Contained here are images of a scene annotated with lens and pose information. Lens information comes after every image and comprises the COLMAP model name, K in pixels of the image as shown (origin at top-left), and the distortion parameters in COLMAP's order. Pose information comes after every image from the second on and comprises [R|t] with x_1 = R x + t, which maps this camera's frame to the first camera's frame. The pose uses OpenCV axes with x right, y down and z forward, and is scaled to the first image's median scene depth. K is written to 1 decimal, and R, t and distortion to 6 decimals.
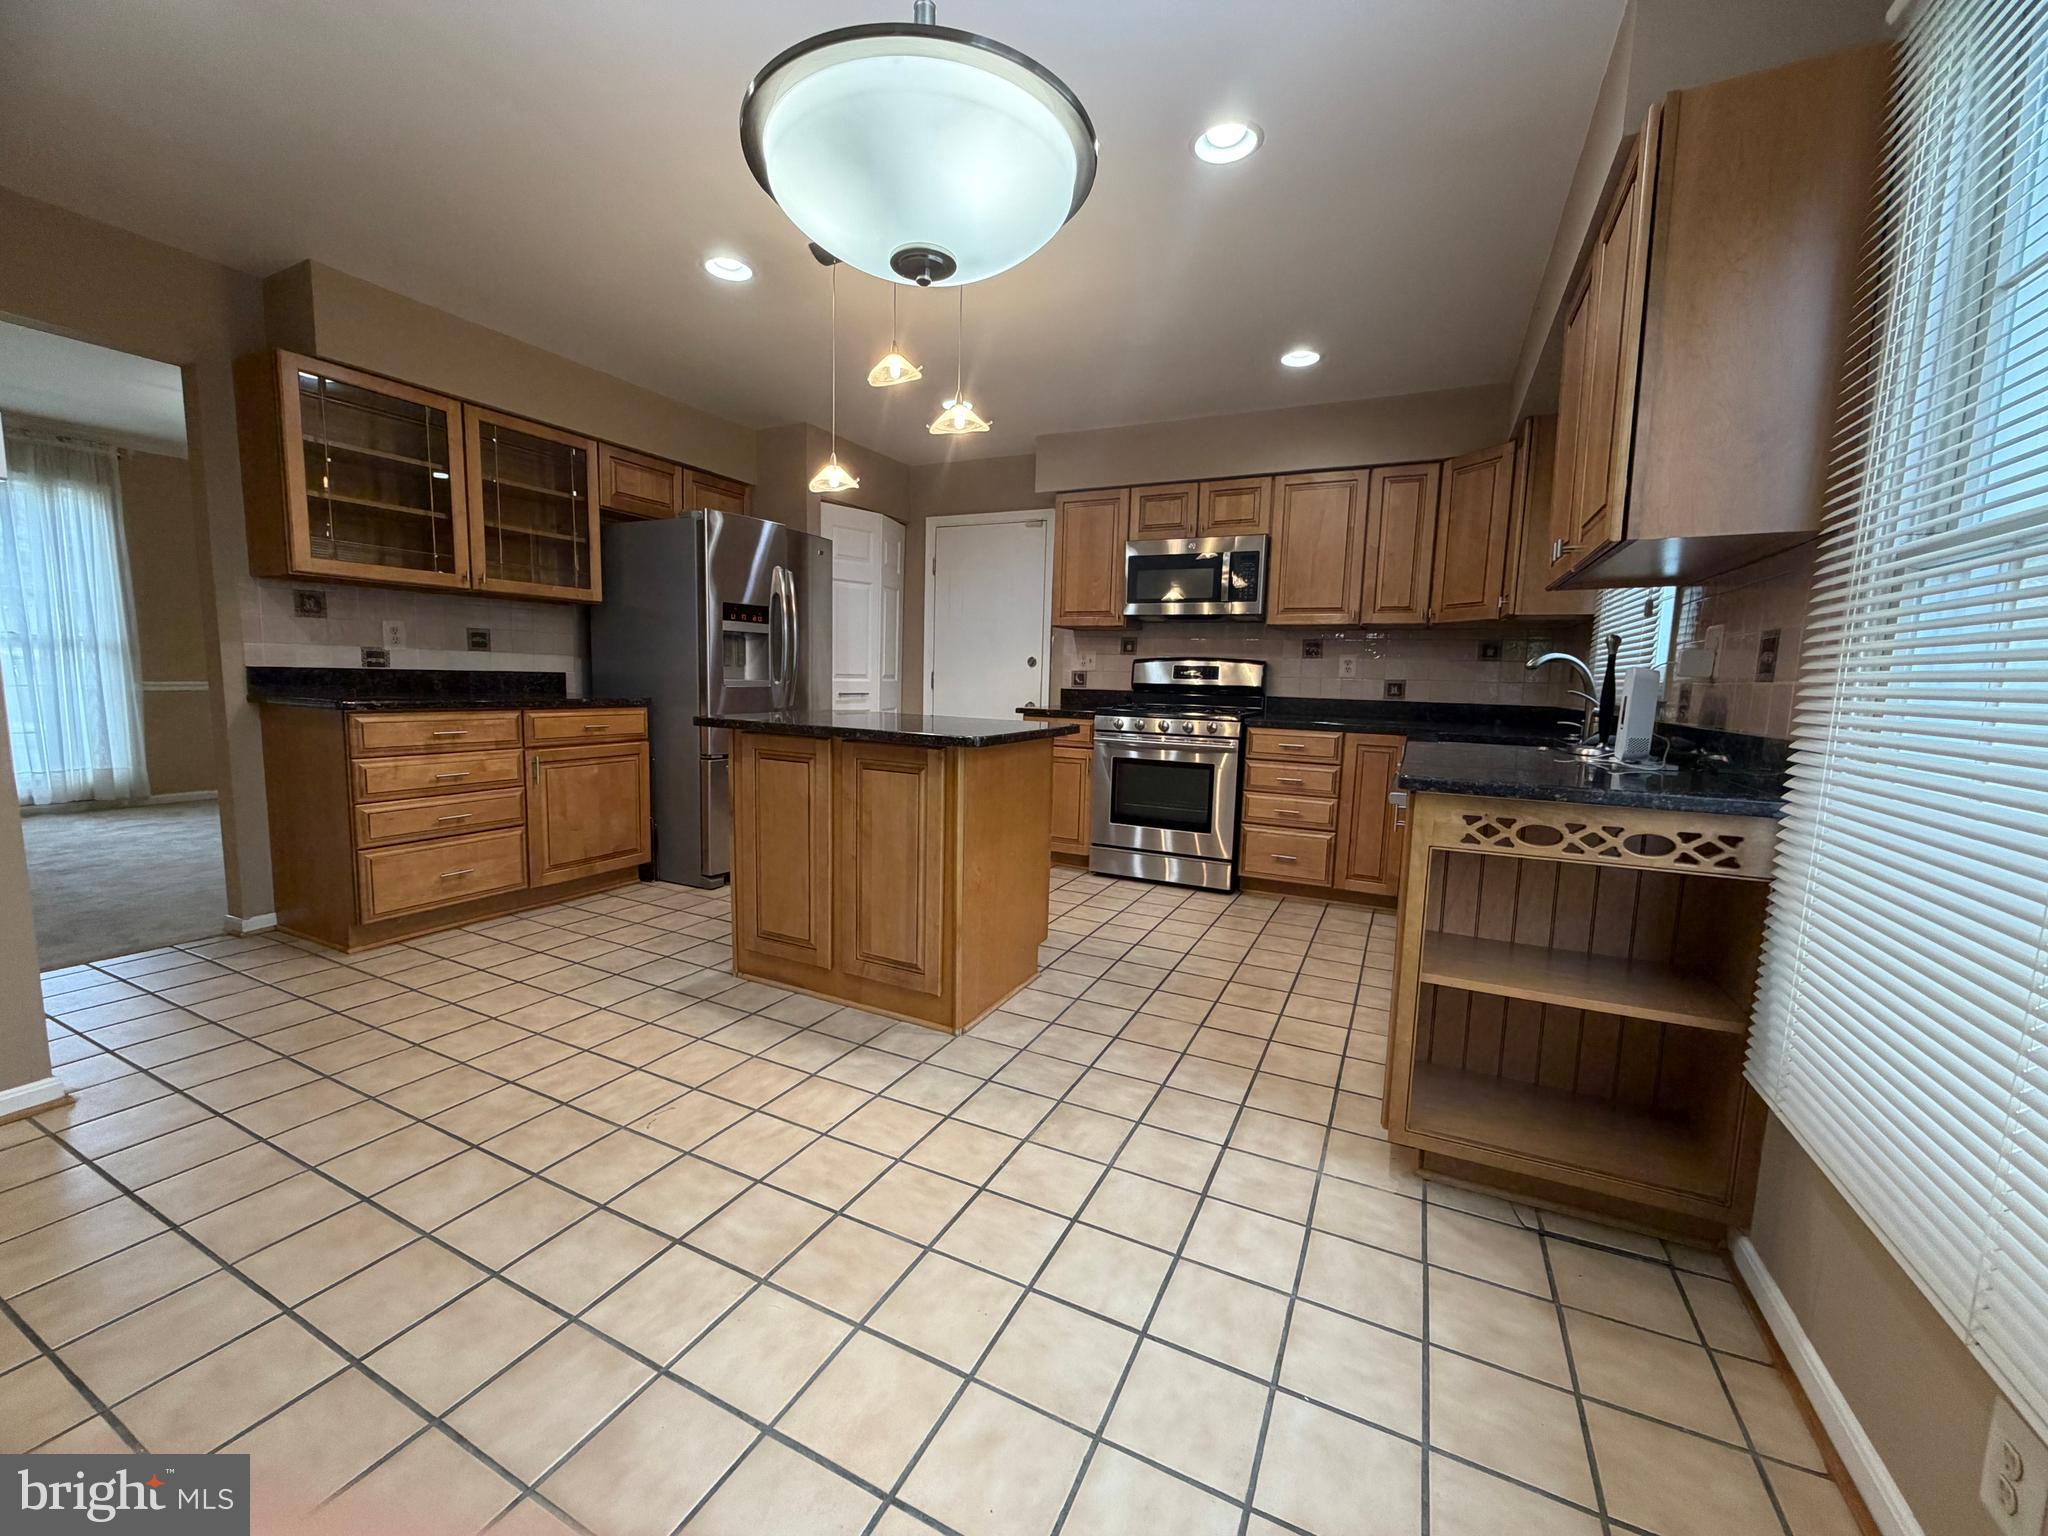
lens RADIAL K [[811.8, 0, 1016.2], [0, 811.8, 769.7], [0, 0, 1]] dist [-0.003559, 0.000600]
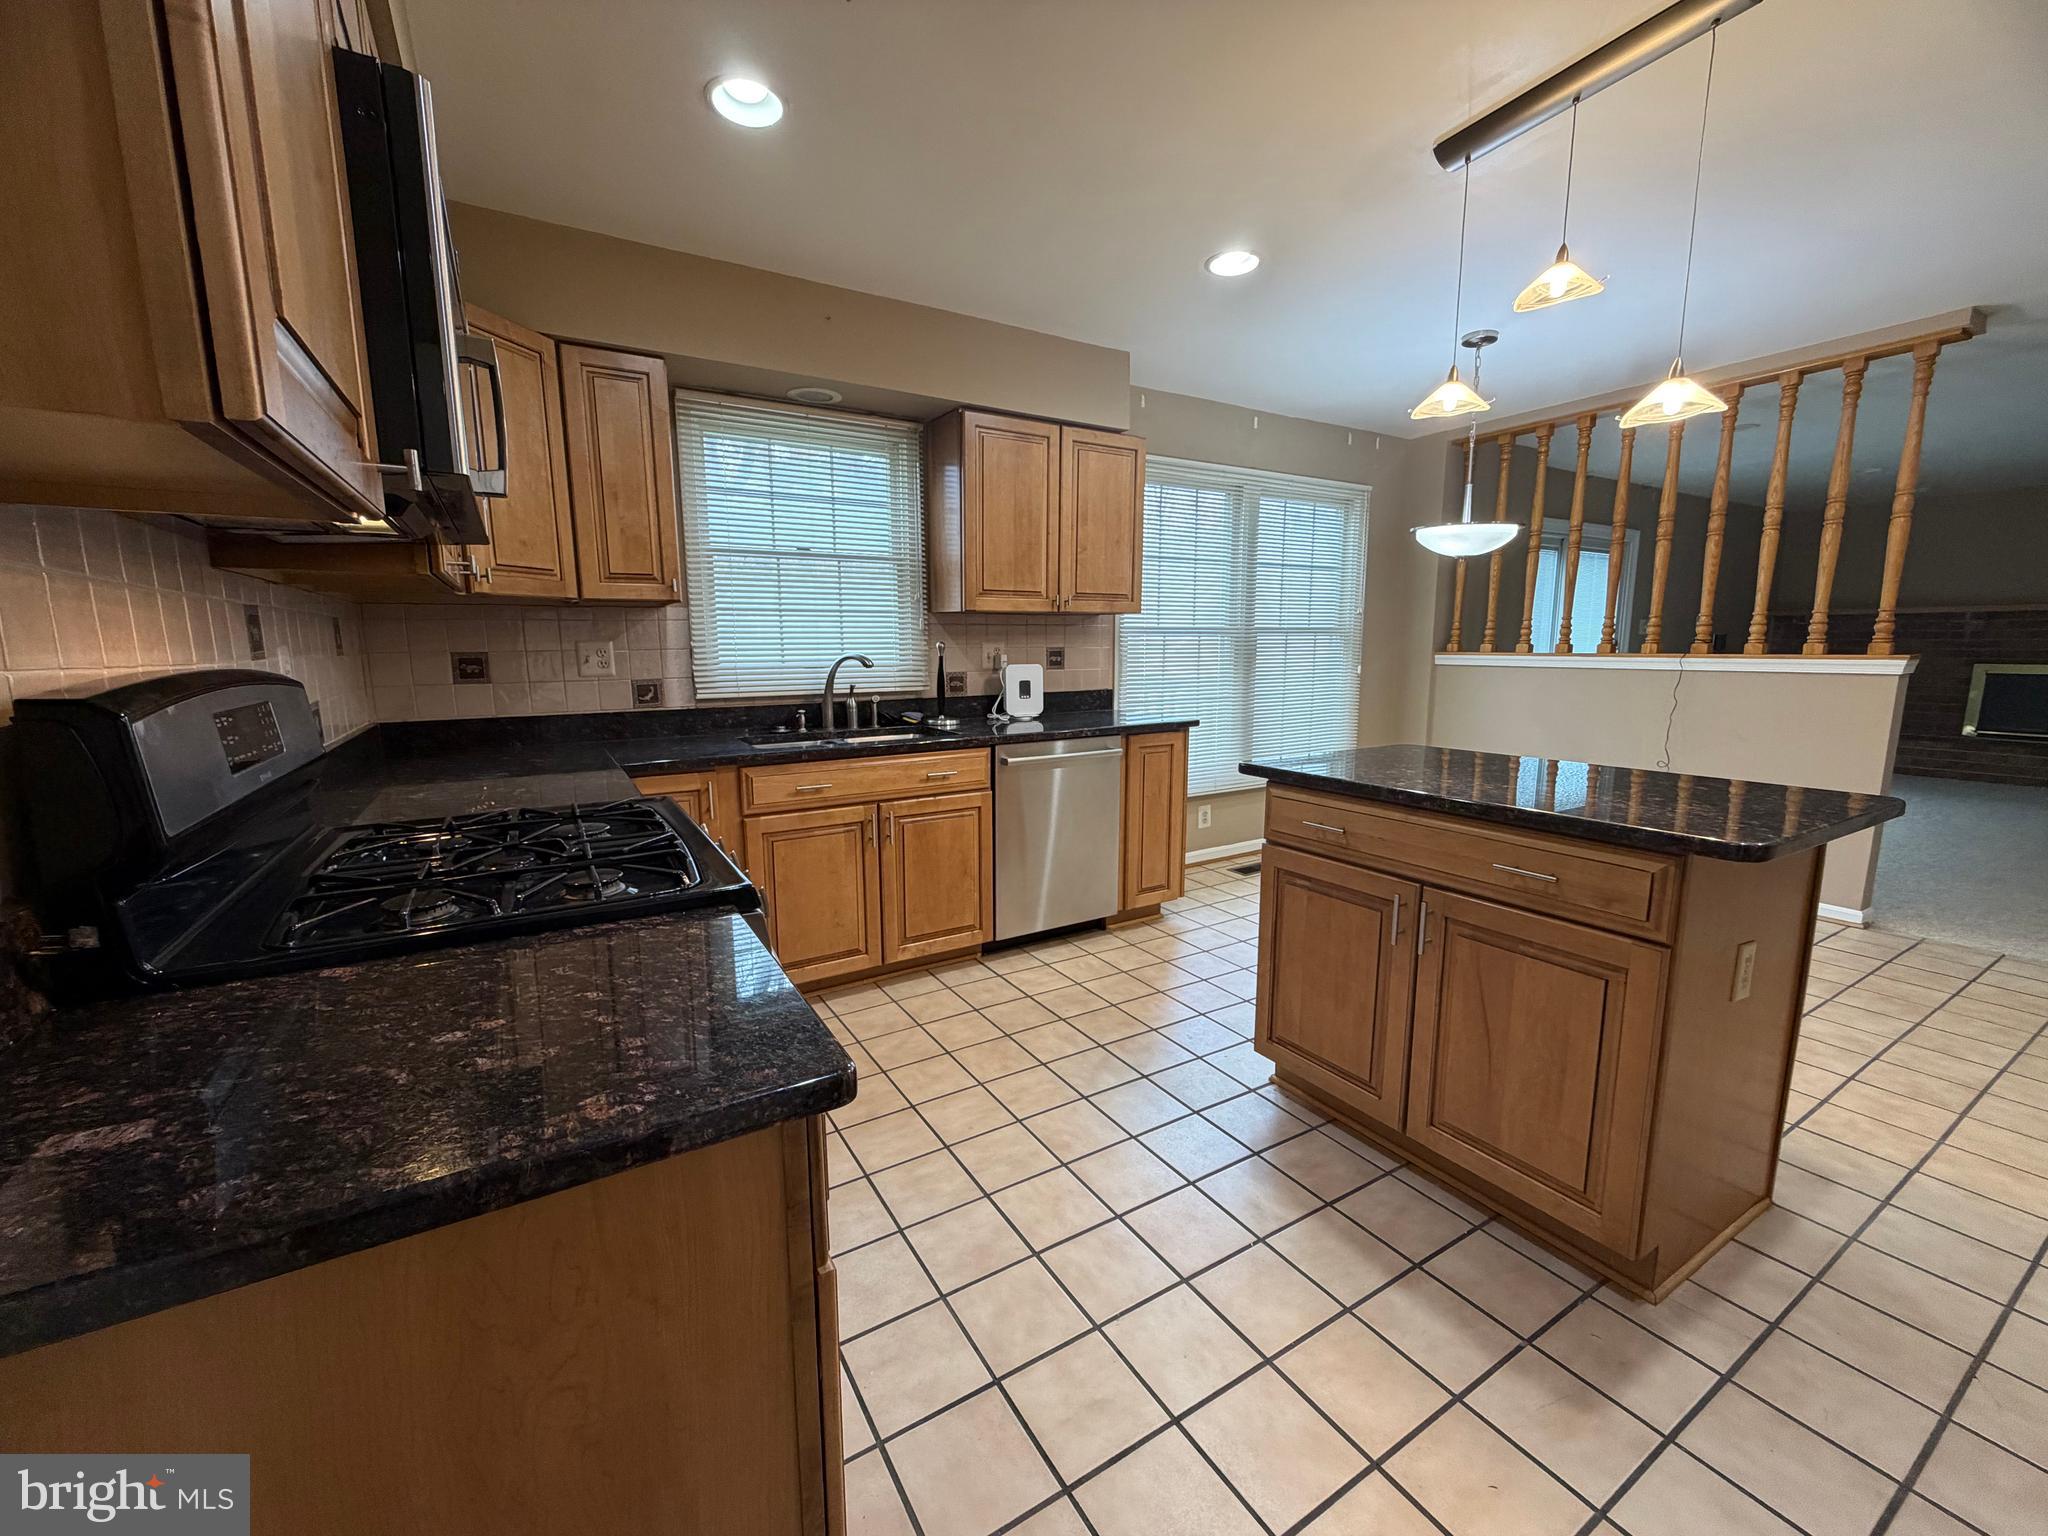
lens RADIAL K [[811.8, 0, 1010.2], [0, 811.8, 771.7], [0, 0, 1]] dist [-0.003559, 0.000600]
pose [[-0.839139, -0.105611, 0.533565, -0.109201], [0.046904, 0.963264, 0.264430, -0.188311], [-0.541890, 0.246920, -0.803359, 1.257120]]
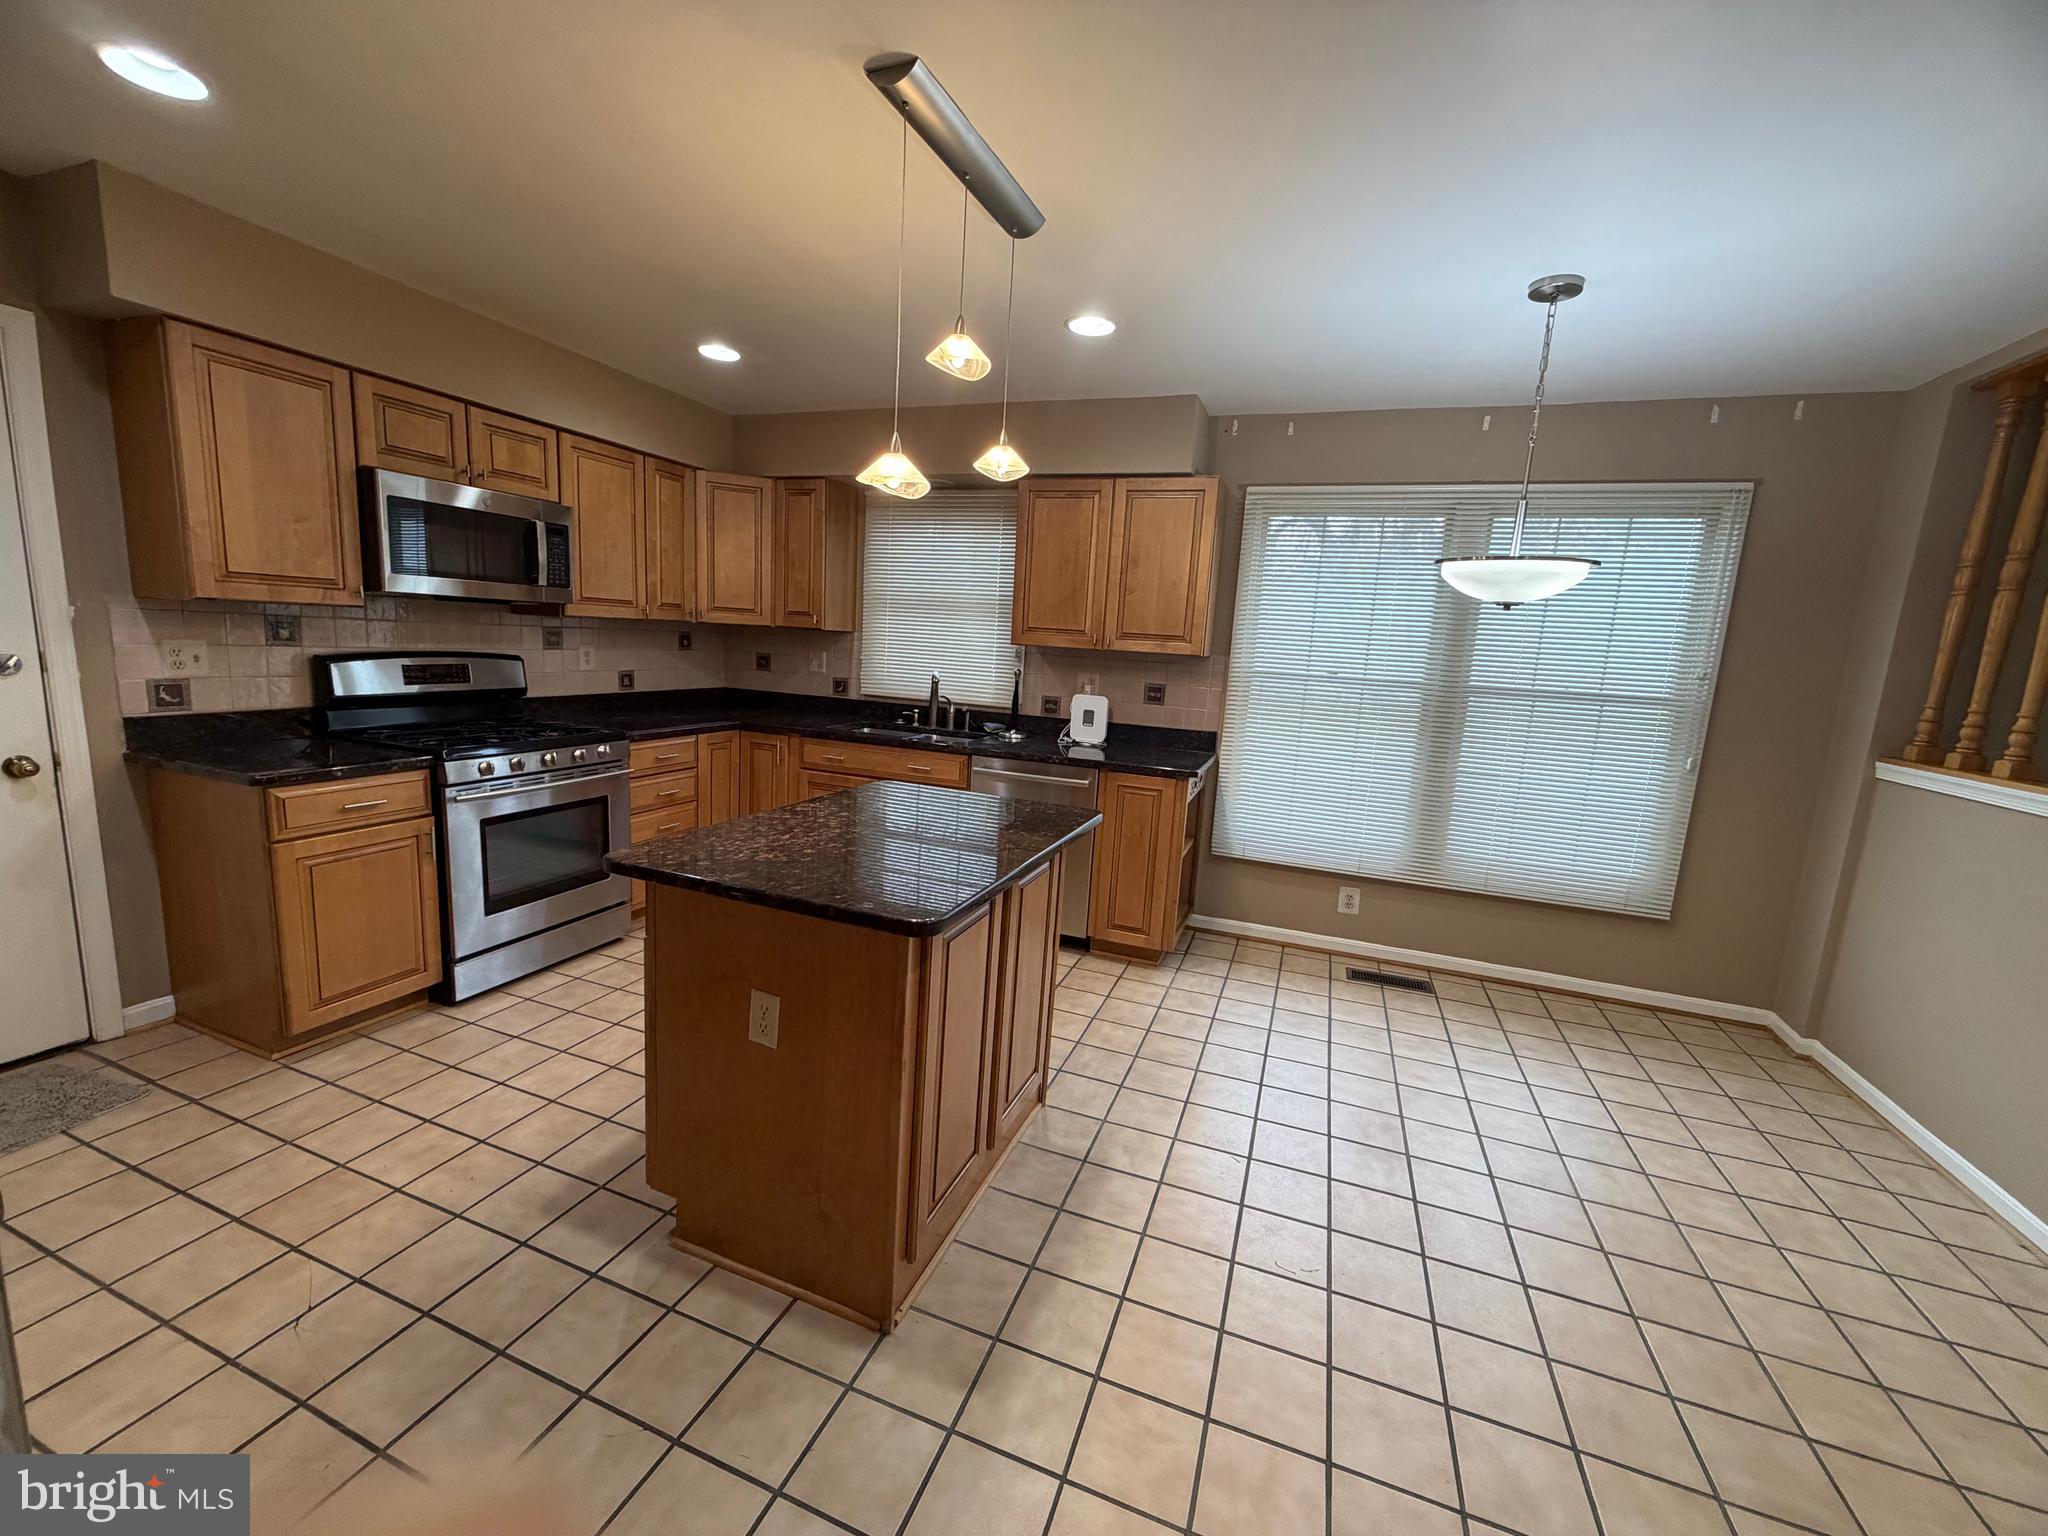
lens RADIAL K [[811.8, 0, 1015.1], [0, 811.8, 769.0], [0, 0, 1]] dist [-0.003559, 0.000600]
pose [[-0.093815, -0.192915, 0.976720, -0.604351], [0.053488, 0.978654, 0.198435, -0.177166], [-0.994152, 0.070859, -0.081493, 0.670679]]
